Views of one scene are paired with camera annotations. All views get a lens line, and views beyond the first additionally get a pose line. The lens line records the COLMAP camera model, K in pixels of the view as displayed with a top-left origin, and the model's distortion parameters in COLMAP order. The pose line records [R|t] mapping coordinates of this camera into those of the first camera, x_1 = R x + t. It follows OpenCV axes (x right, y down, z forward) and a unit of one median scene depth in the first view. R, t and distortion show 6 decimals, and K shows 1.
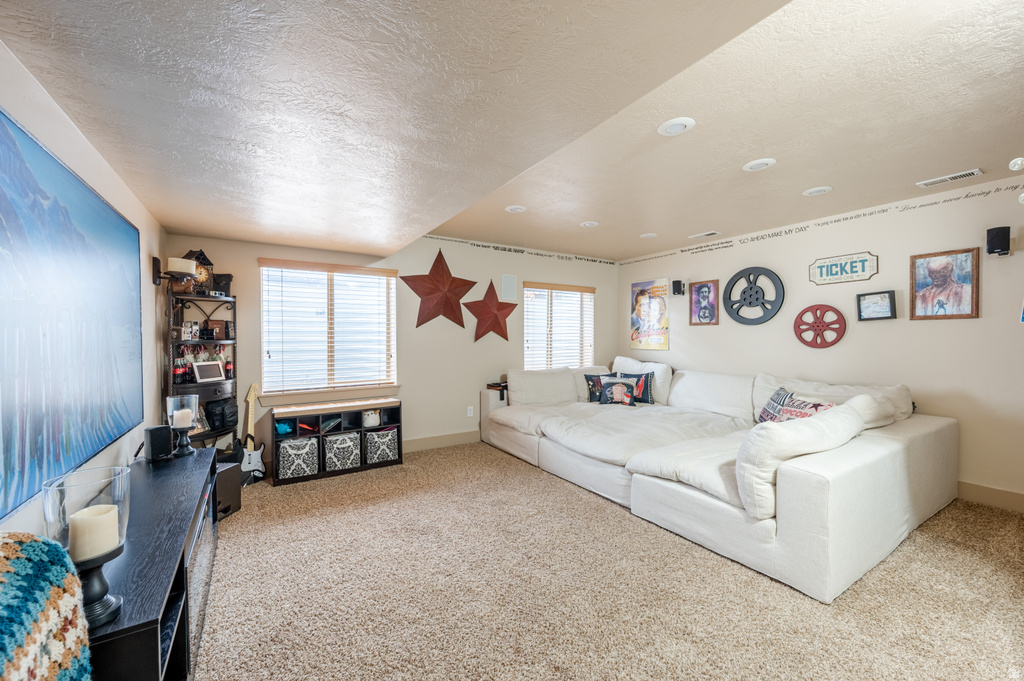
lens RADIAL K [[402.9, 0, 510.2], [0, 402.9, 340.4], [0, 0, 1]] dist [-0.002098, 0.000437]
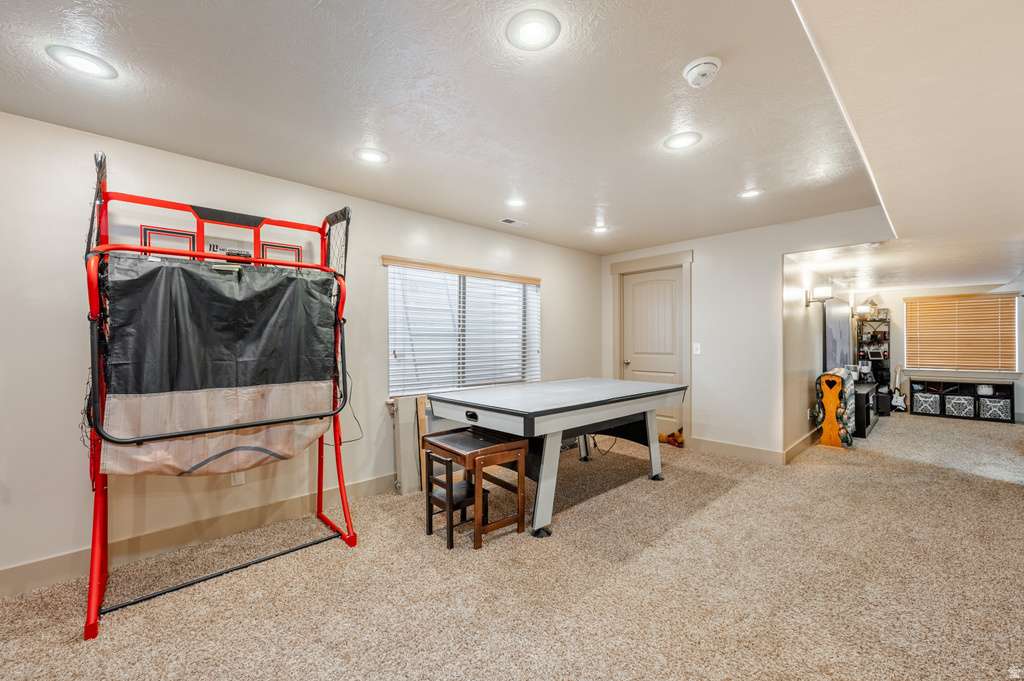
lens RADIAL K [[402.9, 0, 513.4], [0, 402.9, 342.0], [0, 0, 1]] dist [-0.002098, 0.000437]
pose [[0.175142, 0.000549, -0.984543, 0.949240], [-0.002741, 0.999996, 0.000070, 0.010986], [0.984539, 0.002686, 0.175143, -1.181790]]
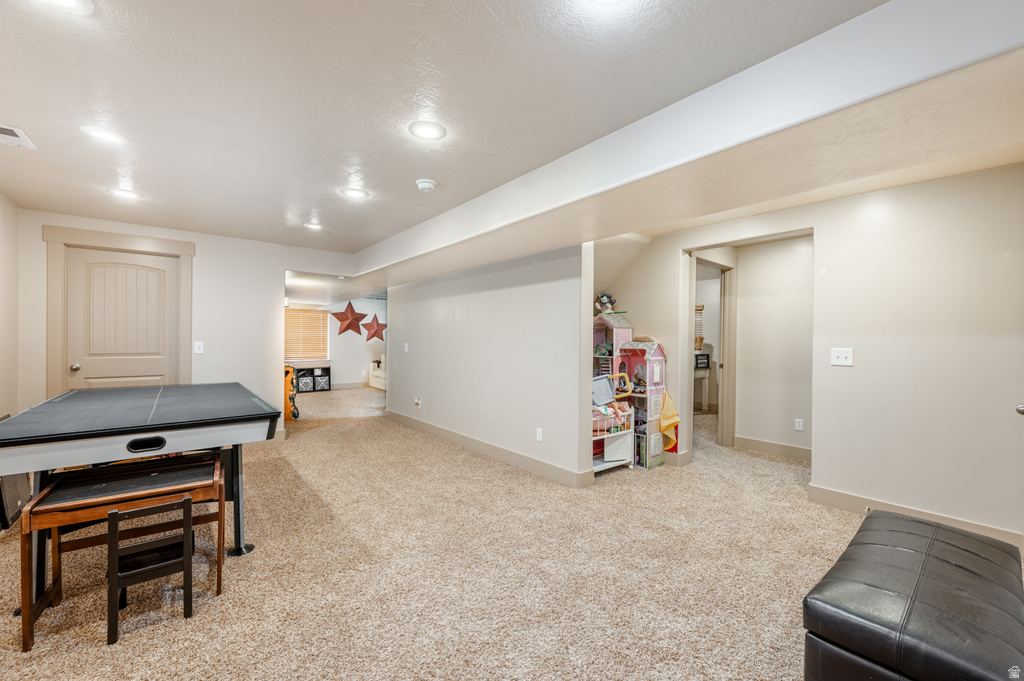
lens RADIAL K [[402.9, 0, 510.0], [0, 402.9, 342.3], [0, 0, 1]] dist [-0.002098, 0.000437]
pose [[0.994476, 0.005297, 0.104832, 0.613471], [-0.004980, 0.999982, -0.003281, 0.014439], [-0.104848, 0.002741, 0.994485, -1.704501]]
